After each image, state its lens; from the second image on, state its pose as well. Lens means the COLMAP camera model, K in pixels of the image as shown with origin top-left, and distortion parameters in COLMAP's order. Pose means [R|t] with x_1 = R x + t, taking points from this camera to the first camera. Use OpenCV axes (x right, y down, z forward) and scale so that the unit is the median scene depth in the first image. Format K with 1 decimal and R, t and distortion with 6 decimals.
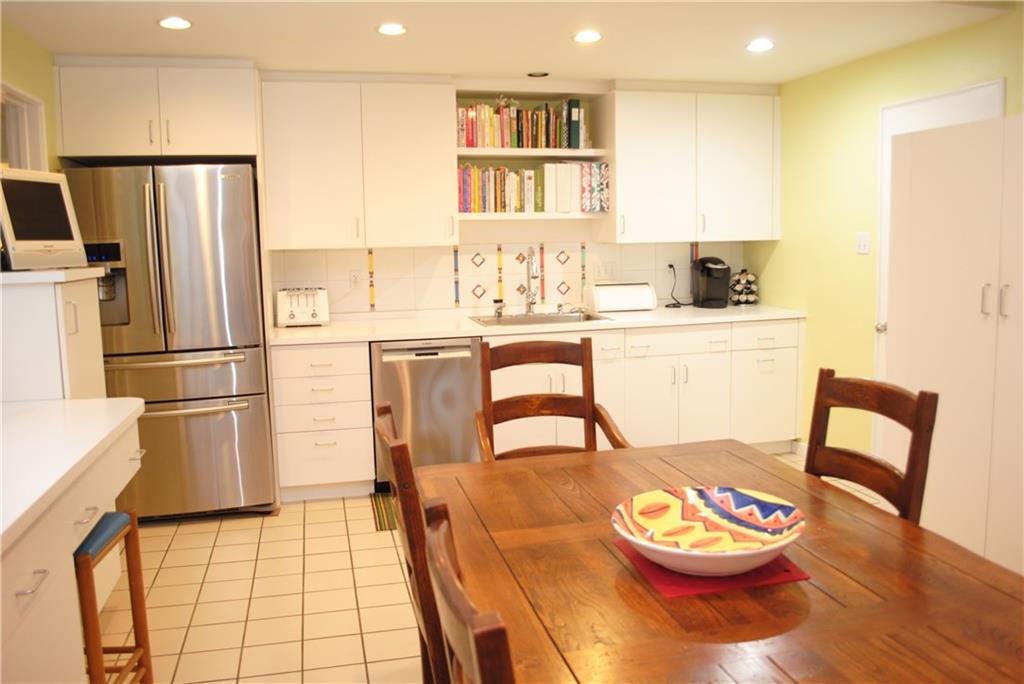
lens RADIAL K [[810.8, 0, 512.3], [0, 810.8, 345.6], [0, 0, 1]] dist [-0.093352, 0.006329]
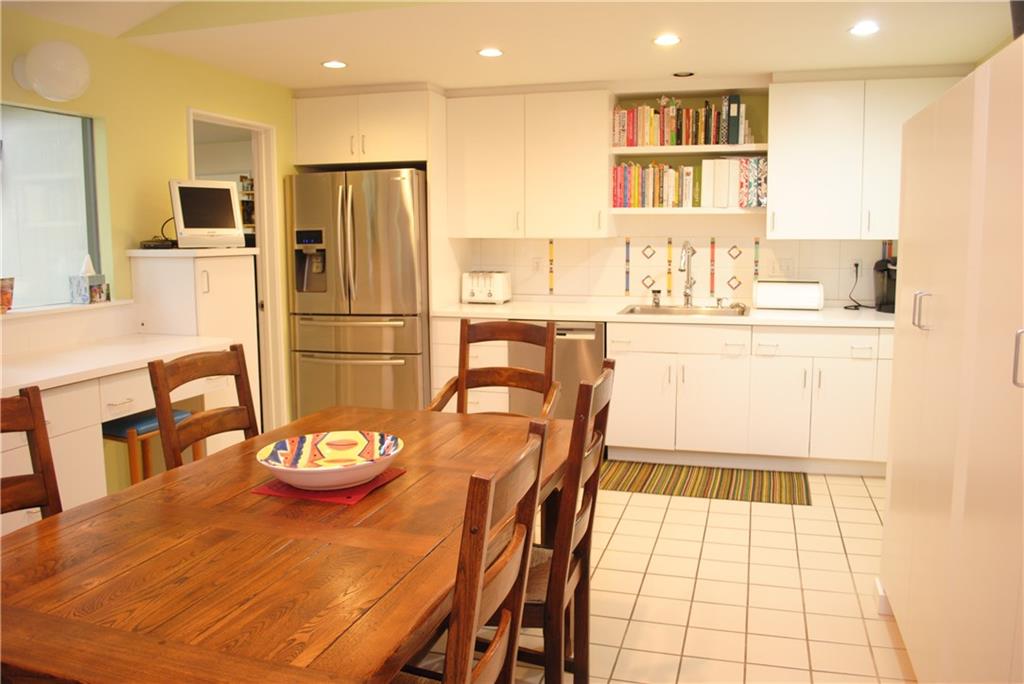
lens RADIAL K [[810.8, 0, 519.8], [0, 810.8, 338.3], [0, 0, 1]] dist [-0.093352, 0.006329]
pose [[0.852728, 0.081628, -0.515938, 0.387846], [-0.079918, 0.996473, 0.025569, -0.007455], [0.516206, 0.019429, 0.856244, 0.012882]]
